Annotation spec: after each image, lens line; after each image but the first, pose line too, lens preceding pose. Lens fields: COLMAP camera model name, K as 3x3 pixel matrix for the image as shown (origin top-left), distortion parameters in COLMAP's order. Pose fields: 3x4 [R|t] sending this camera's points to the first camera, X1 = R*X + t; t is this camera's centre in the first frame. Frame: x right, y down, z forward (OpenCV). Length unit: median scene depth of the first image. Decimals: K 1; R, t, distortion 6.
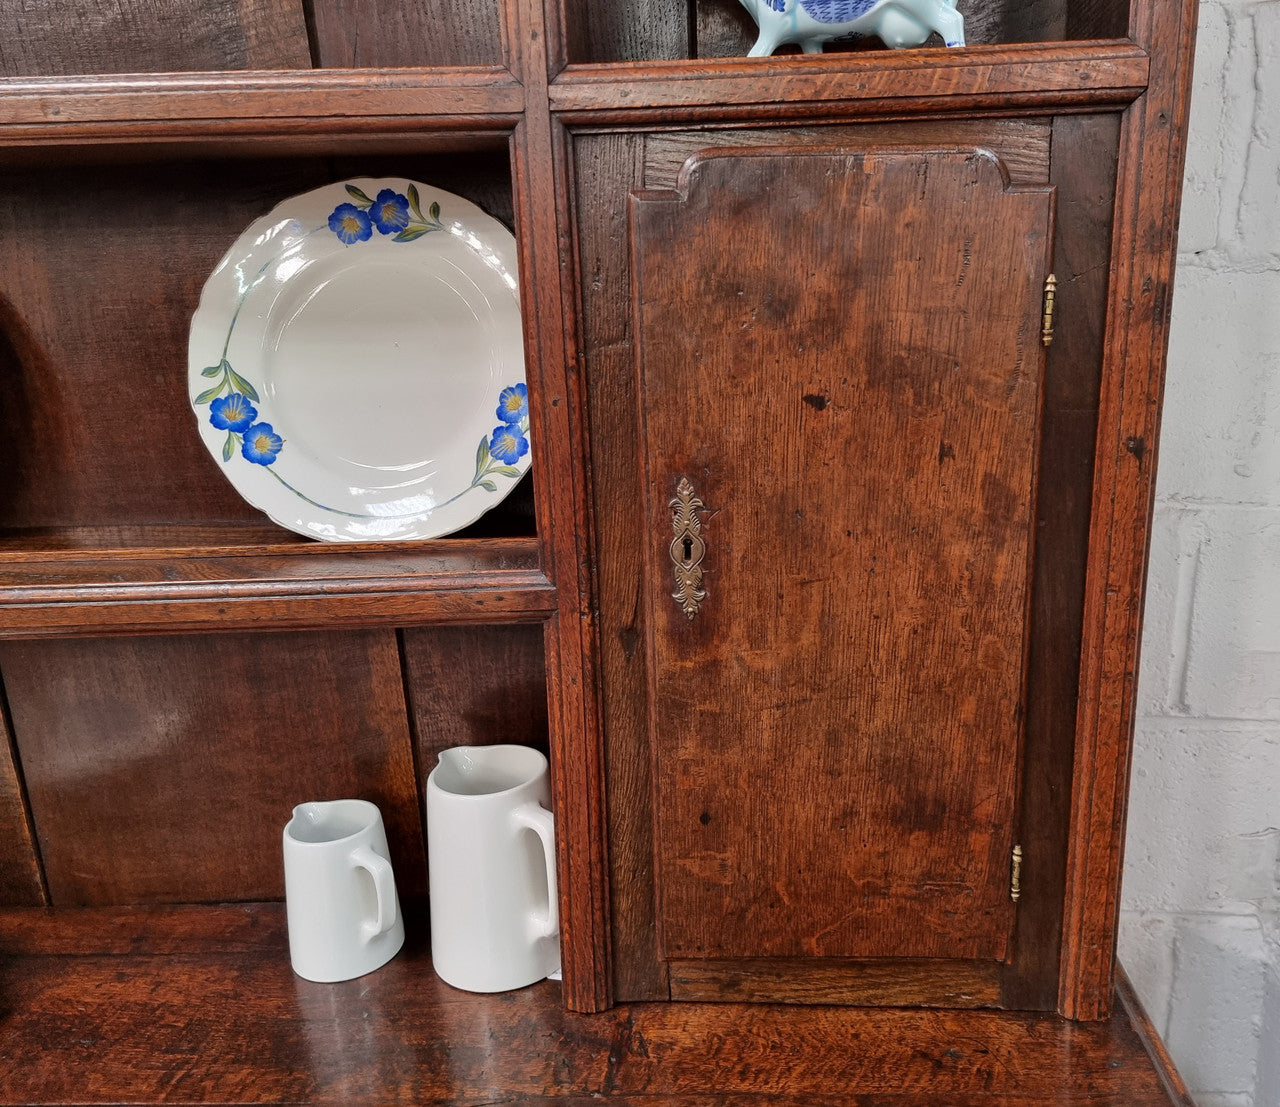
lens RADIAL K [[905.1, 0, 646.7], [0, 905.1, 549.1], [0, 0, 1]] dist [0.022863, -0.017275]
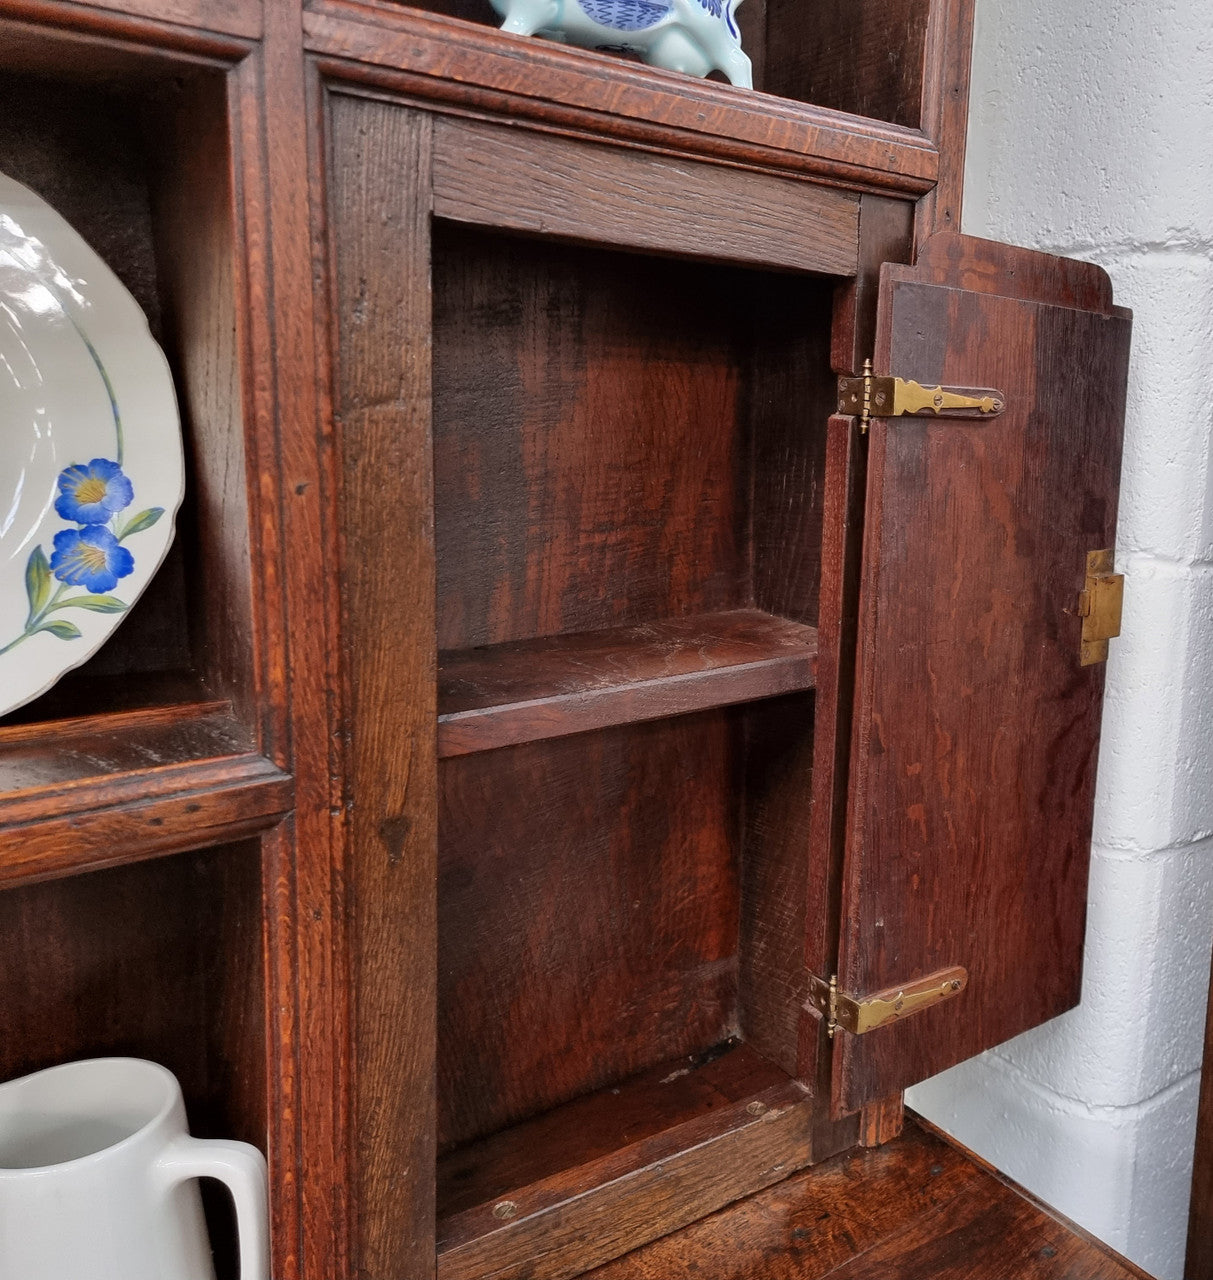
lens RADIAL K [[1198.2, 0, 607.5], [0, 1198.2, 647.5], [0, 0, 1]] dist [0.001133, 0.000000]
pose [[0.749027, -0.081929, 0.657454, -0.503528], [0.103952, 0.994567, 0.005508, -0.030649], [-0.654333, 0.064218, 0.753475, 0.212993]]
